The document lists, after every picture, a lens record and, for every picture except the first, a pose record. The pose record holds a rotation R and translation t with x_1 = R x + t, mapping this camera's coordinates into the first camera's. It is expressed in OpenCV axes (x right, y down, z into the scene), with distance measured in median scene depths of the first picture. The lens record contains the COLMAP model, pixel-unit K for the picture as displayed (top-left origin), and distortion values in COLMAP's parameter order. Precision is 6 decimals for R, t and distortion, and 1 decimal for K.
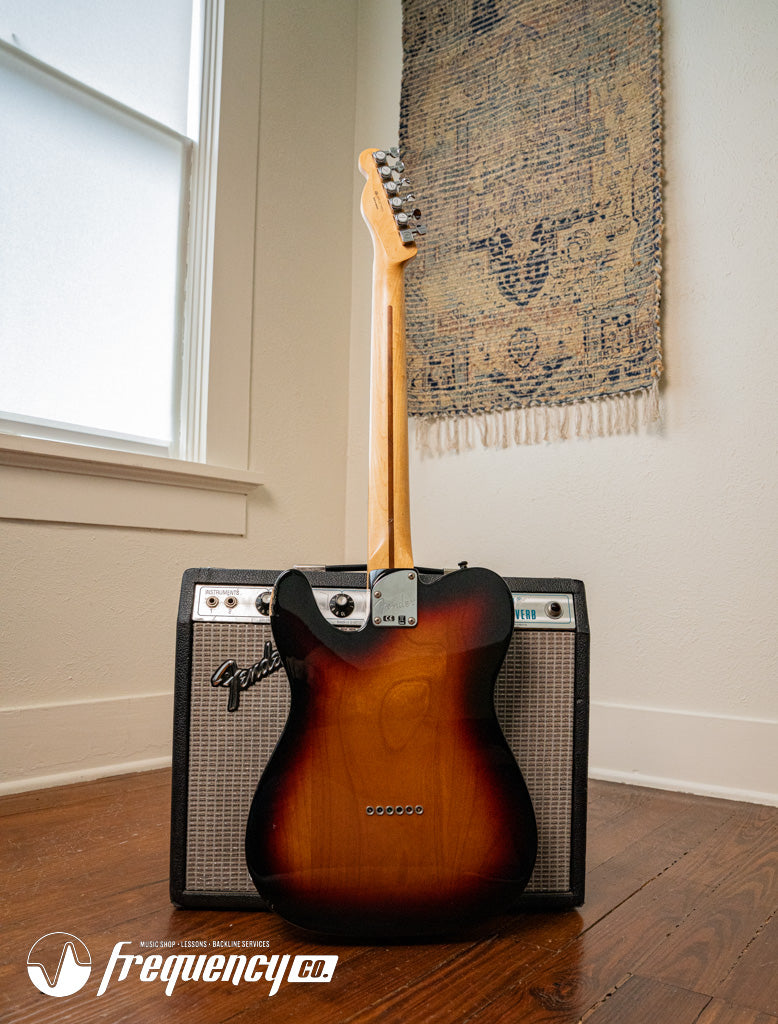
lens RADIAL K [[839.1, 0, 407.3], [0, 839.1, 538.7], [0, 0, 1]] dist [-0.188105, 0.149366]
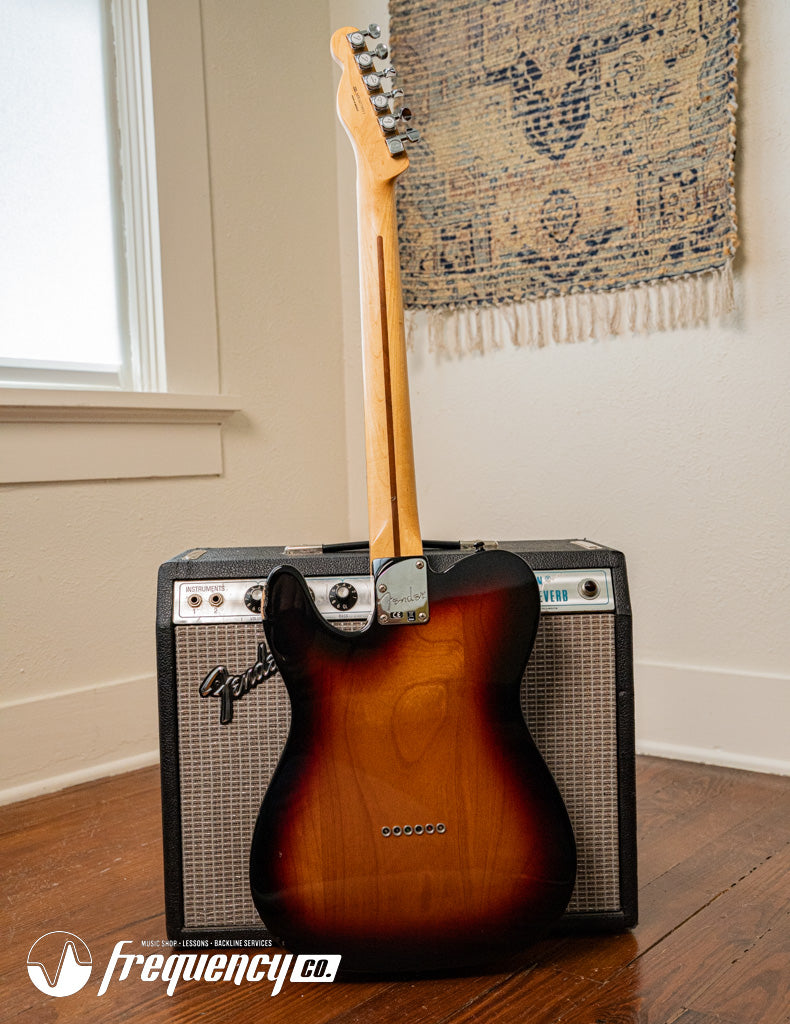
lens RADIAL K [[1138.1, 0, 395.3], [0, 1138.1, 527.8], [0, 0, 1]] dist [-0.096272, 0.205483]
pose [[0.997924, -0.049272, -0.041470, 0.028343], [0.053455, 0.992854, 0.106691, -0.114199], [0.035917, -0.108687, 0.993427, -0.167101]]
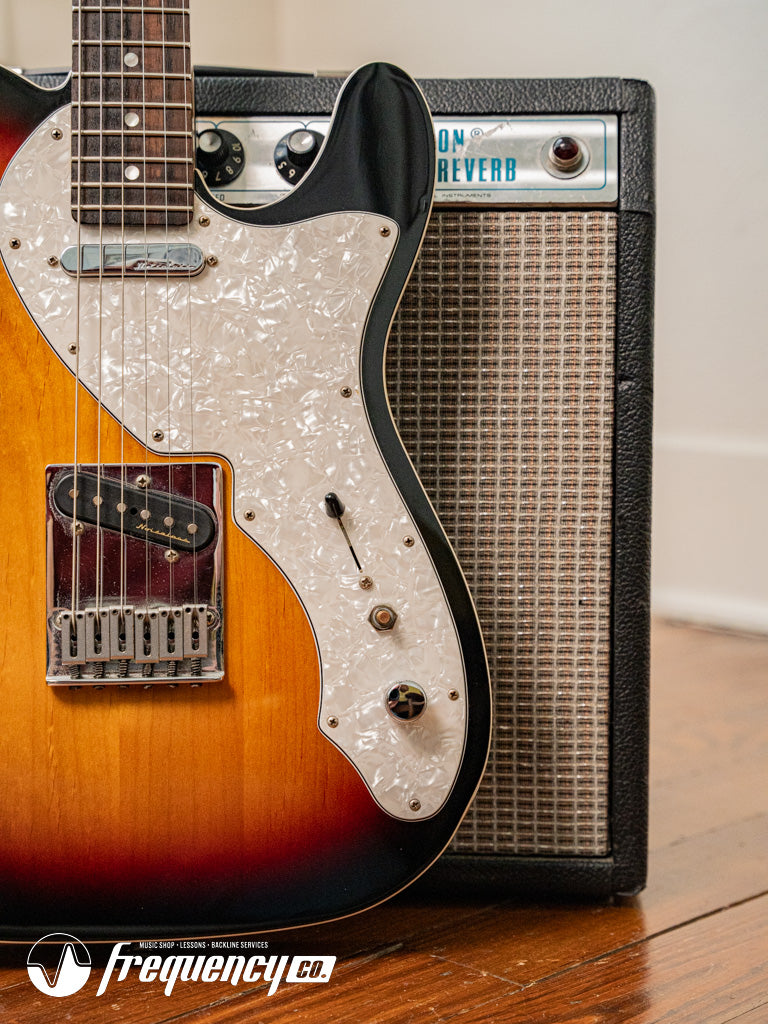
lens RADIAL K [[1974.9, 0, 384.0], [0, 1974.9, 512.0], [0, 0, 1]] dist [0.159372, 0.059437]
pose [[0.991470, -0.009030, -0.130020, 0.214480], [0.031609, 0.984474, 0.172658, 0.086884], [0.126443, -0.175295, 0.976363, 0.039429]]
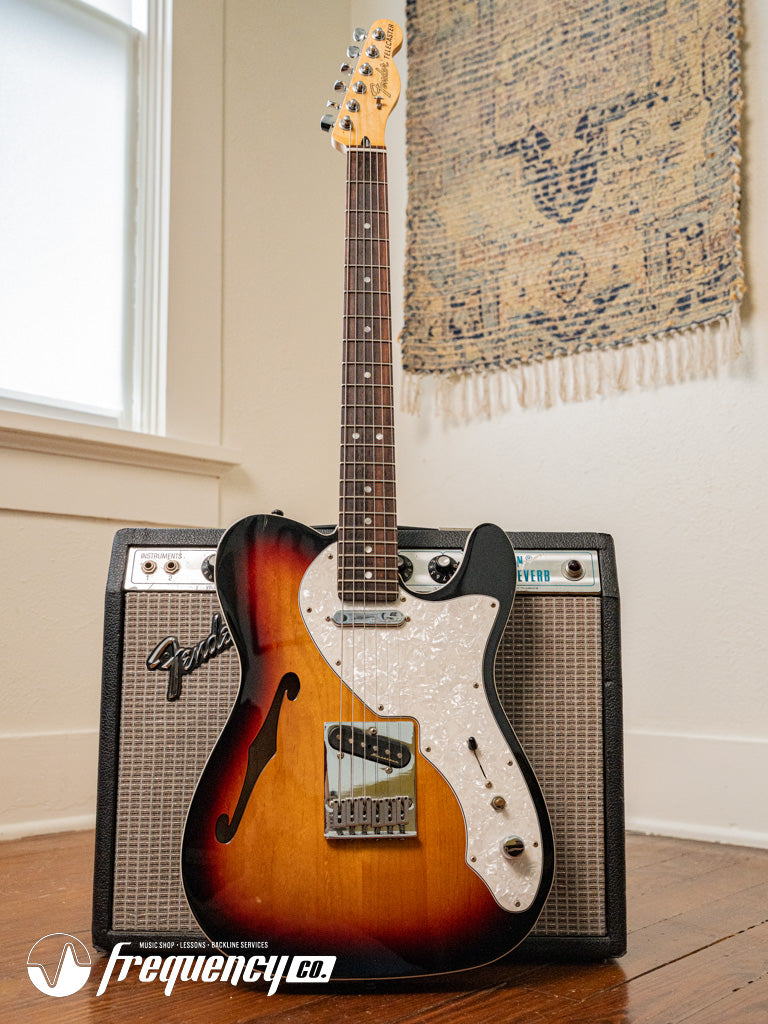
lens RADIAL K [[1137.7, 0, 384.0], [0, 1137.7, 512.0], [0, 0, 1]] dist [-0.108547, 0.211685]
pose [[0.996606, -0.027557, -0.077571, 0.082582], [0.022566, 0.997663, -0.064493, 0.097139], [0.079167, 0.062524, 0.994899, -0.094650]]
